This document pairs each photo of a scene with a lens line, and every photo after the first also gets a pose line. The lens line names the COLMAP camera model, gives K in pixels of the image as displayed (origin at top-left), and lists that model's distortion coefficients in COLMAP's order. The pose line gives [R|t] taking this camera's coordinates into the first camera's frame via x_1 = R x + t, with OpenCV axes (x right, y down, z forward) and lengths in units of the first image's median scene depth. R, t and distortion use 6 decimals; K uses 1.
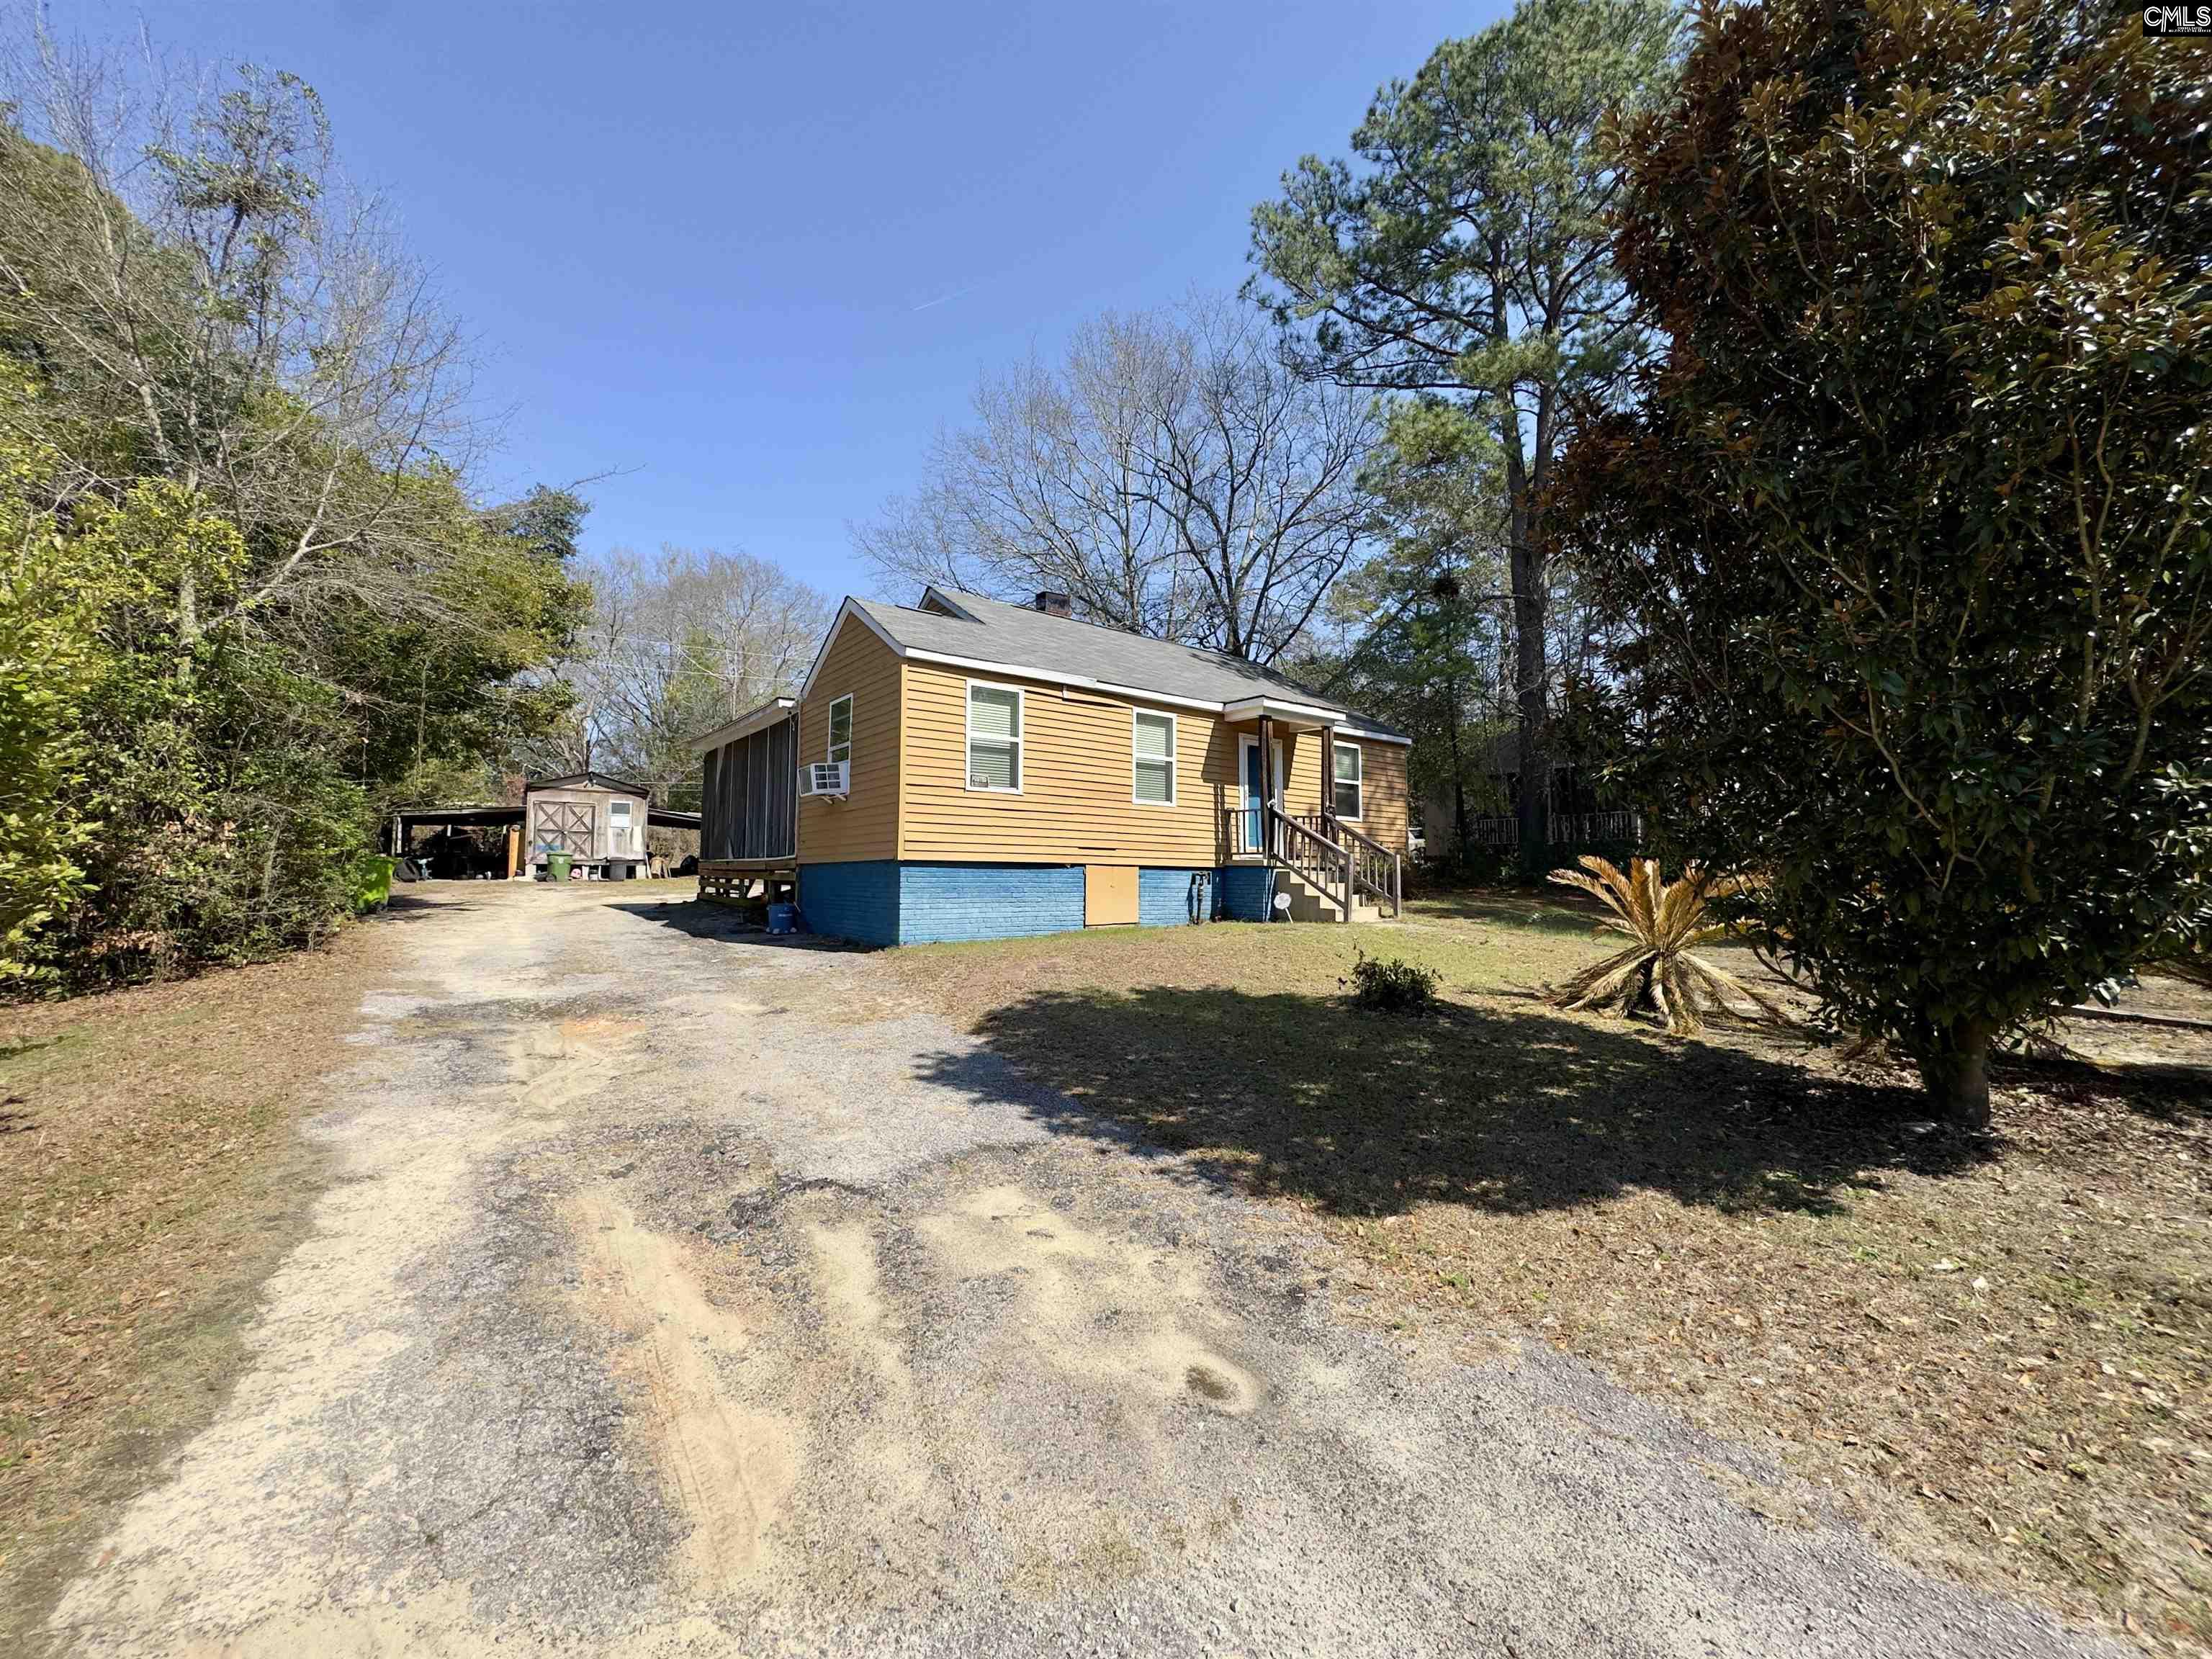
lens RADIAL K [[878.7, 0, 1105.5], [0, 878.7, 830.5], [0, 0, 1]] dist [0.003290, 0.000202]
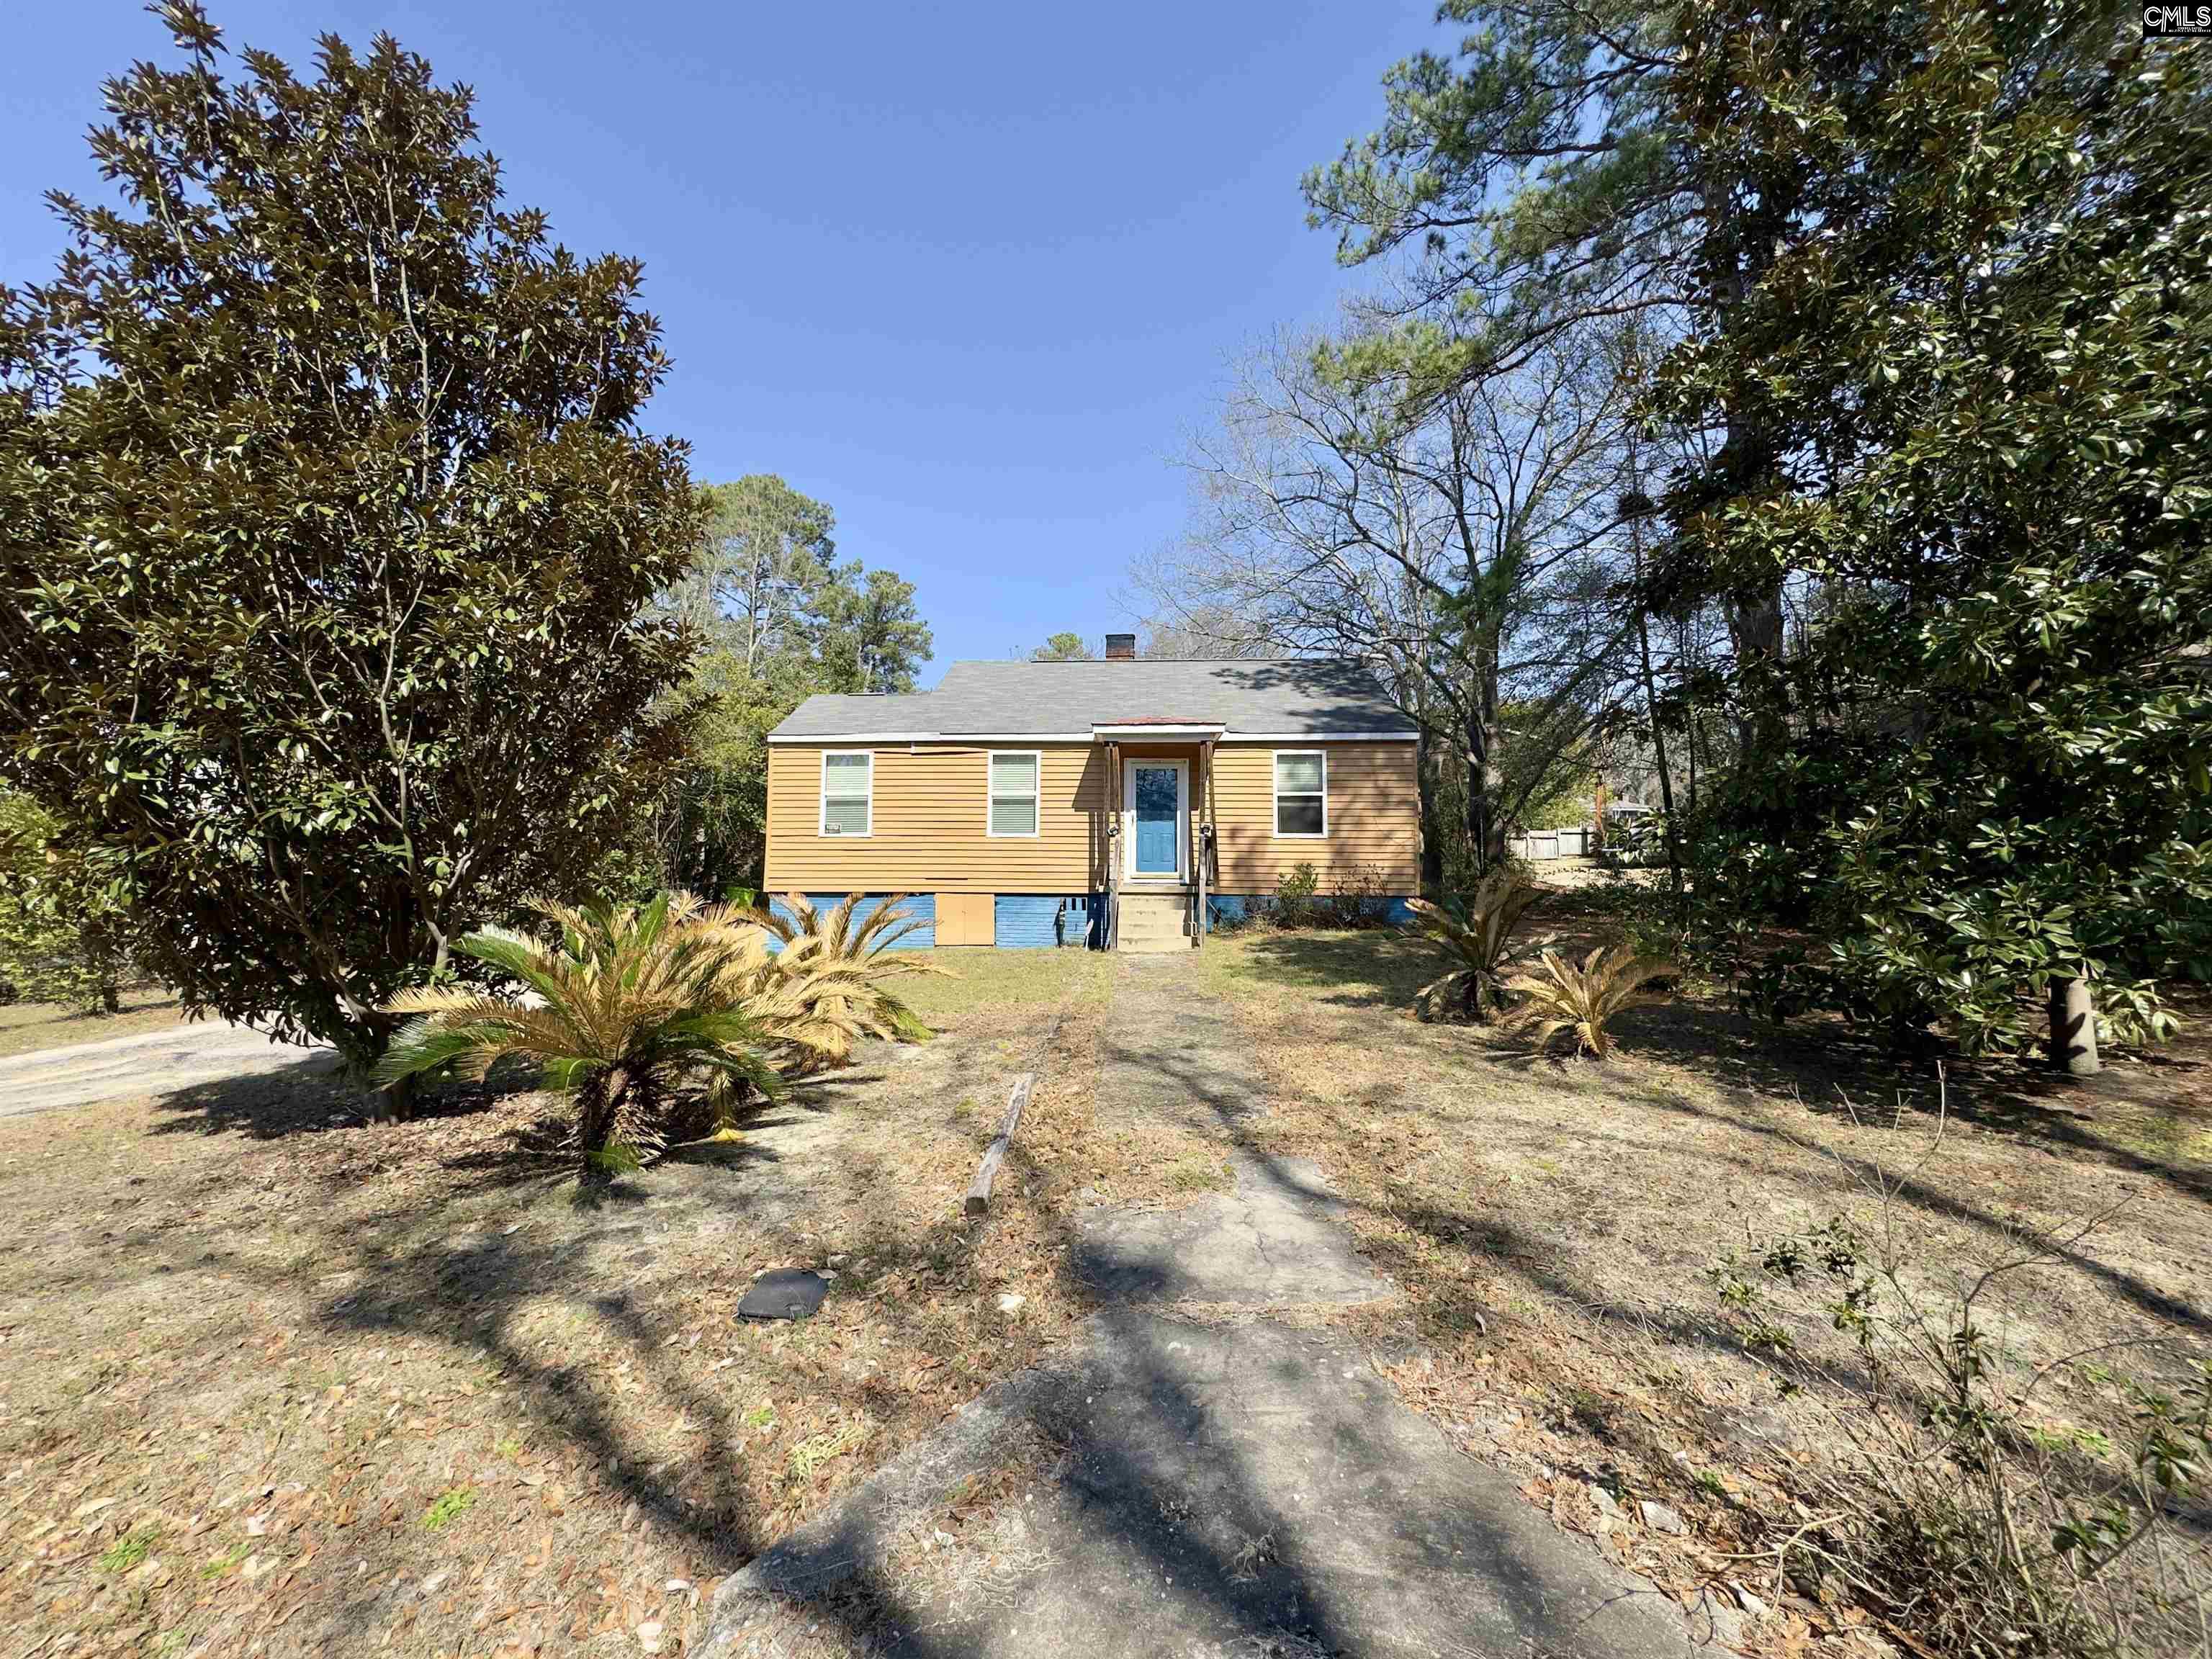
lens RADIAL K [[878.7, 0, 1104.9], [0, 878.7, 827.5], [0, 0, 1]] dist [0.003290, 0.000202]
pose [[0.750240, -0.048173, -0.659408, 0.813830], [0.037280, 0.998838, -0.030555, -0.003013], [0.660114, -0.001659, 0.751164, 0.242547]]
